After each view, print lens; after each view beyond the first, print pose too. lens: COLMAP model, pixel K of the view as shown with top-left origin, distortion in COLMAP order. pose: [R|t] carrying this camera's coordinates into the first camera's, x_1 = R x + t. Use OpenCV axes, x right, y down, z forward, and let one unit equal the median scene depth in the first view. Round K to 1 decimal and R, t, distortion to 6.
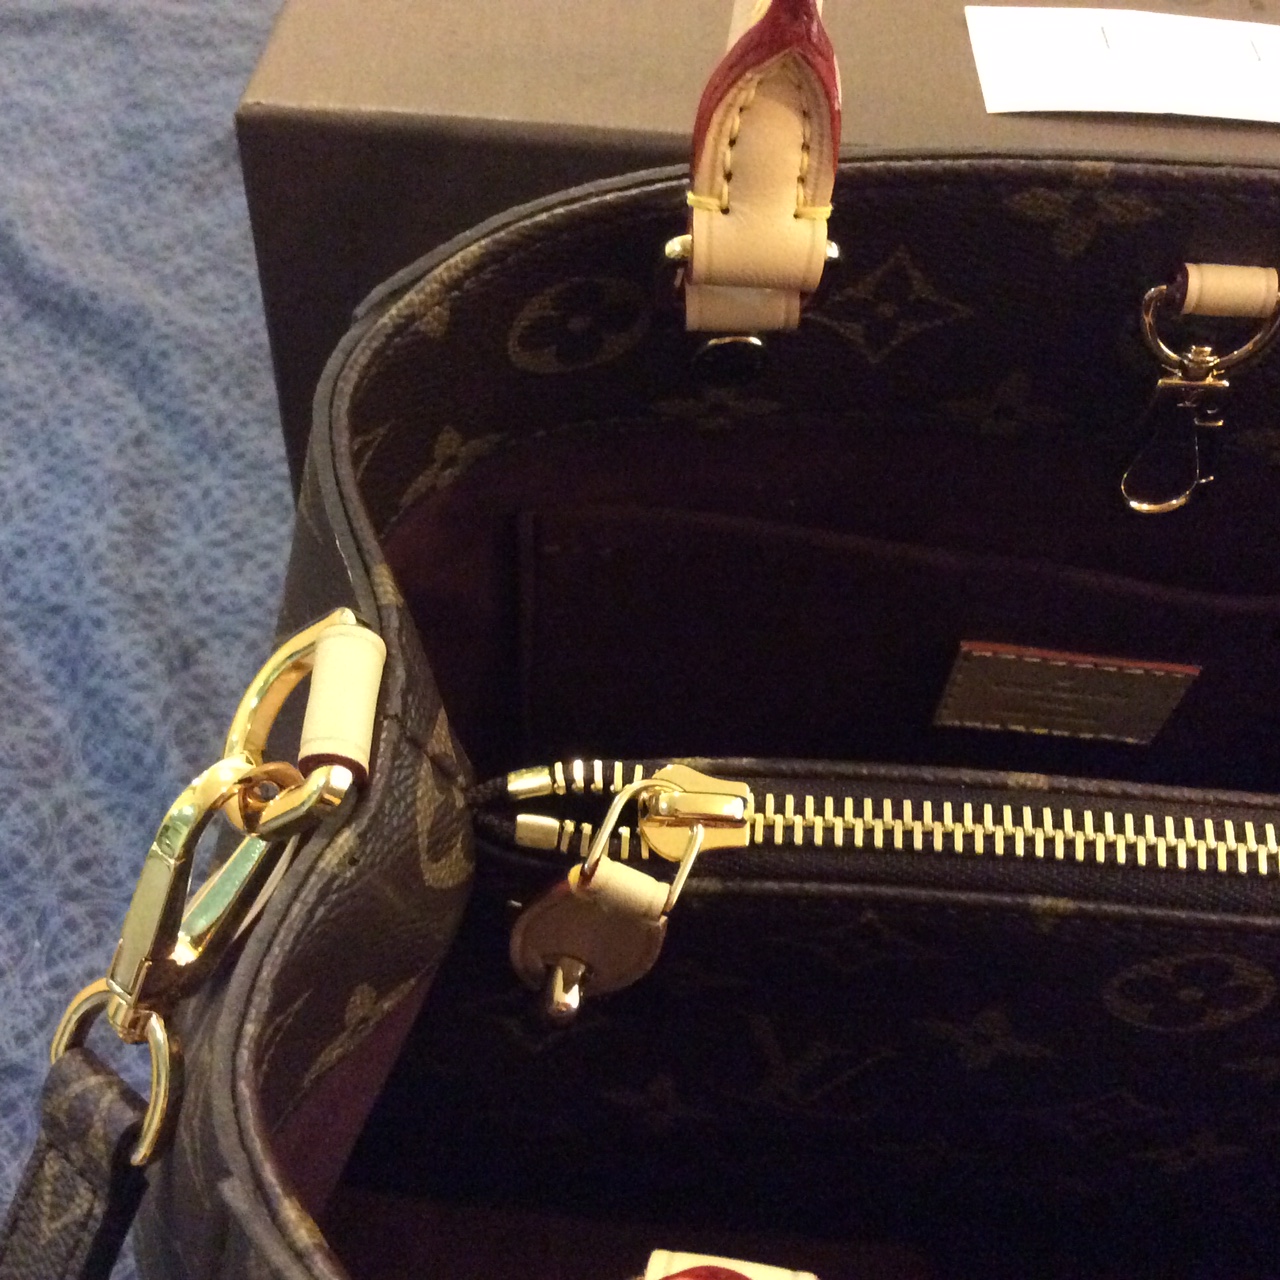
lens RADIAL K [[1535.9, 0, 643.2], [0, 1535.9, 688.2], [0, 0, 1]] dist [0.132164, -0.282378]
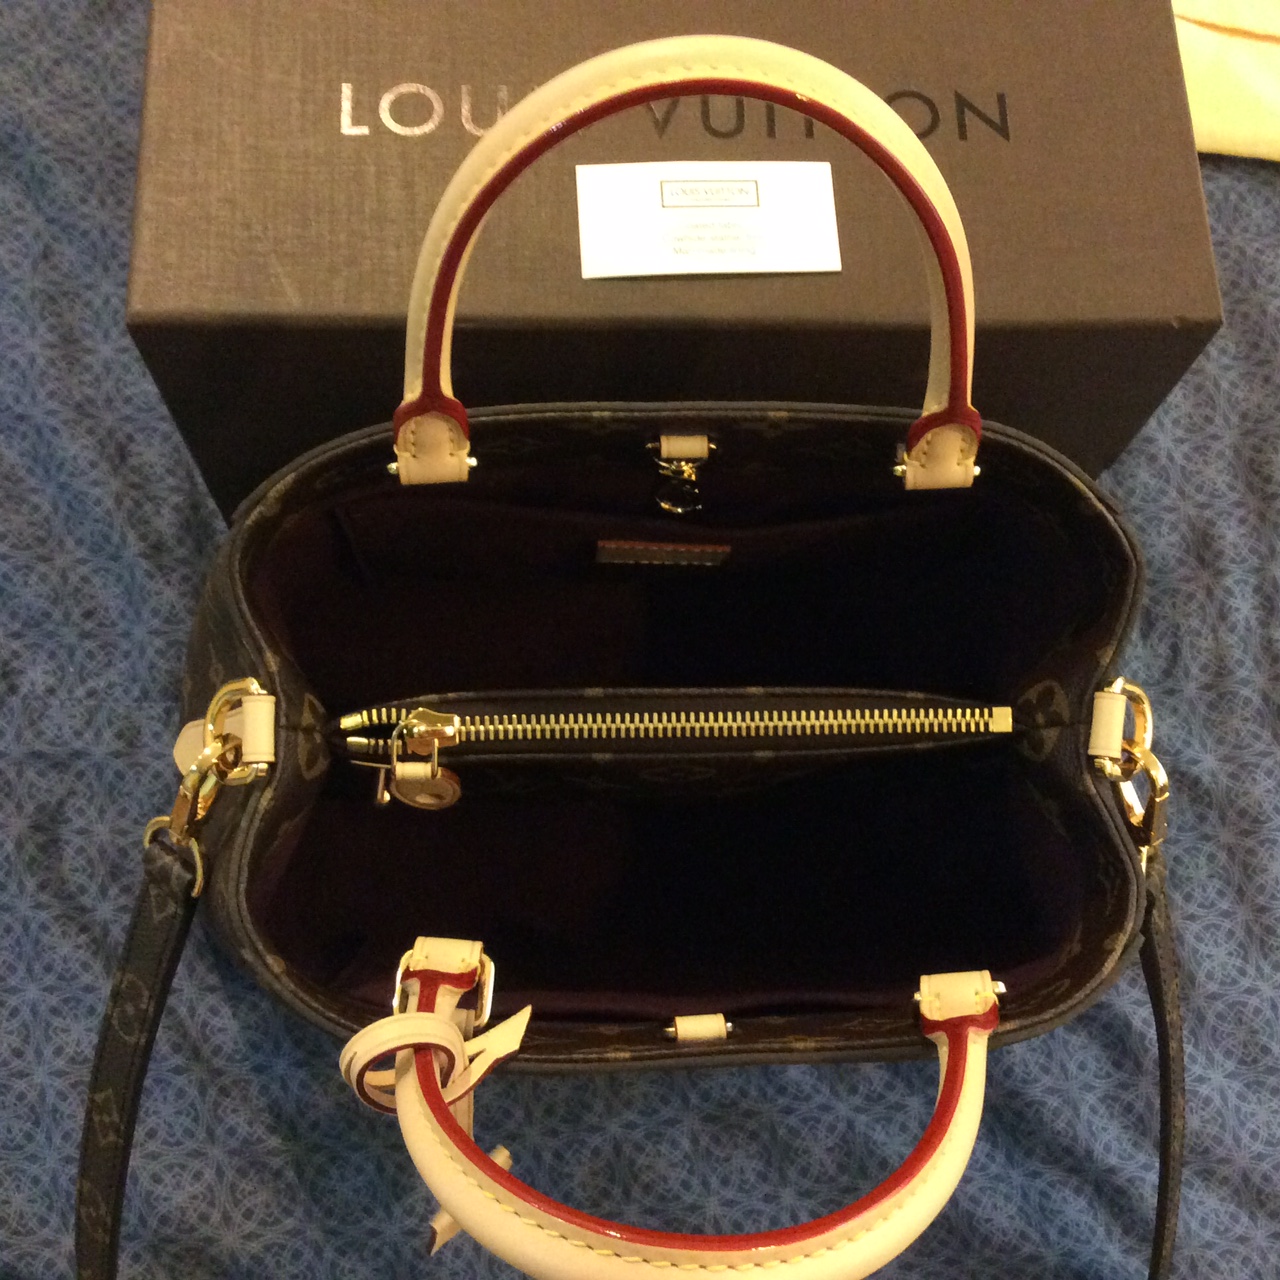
lens RADIAL K [[1535.9, 0, 643.2], [0, 1535.9, 688.2], [0, 0, 1]] dist [0.132164, -0.282378]
pose [[0.996687, -0.070197, 0.041083, 0.123569], [0.046857, 0.908422, 0.415421, -0.430951], [-0.066482, -0.412120, 0.908701, -0.475260]]
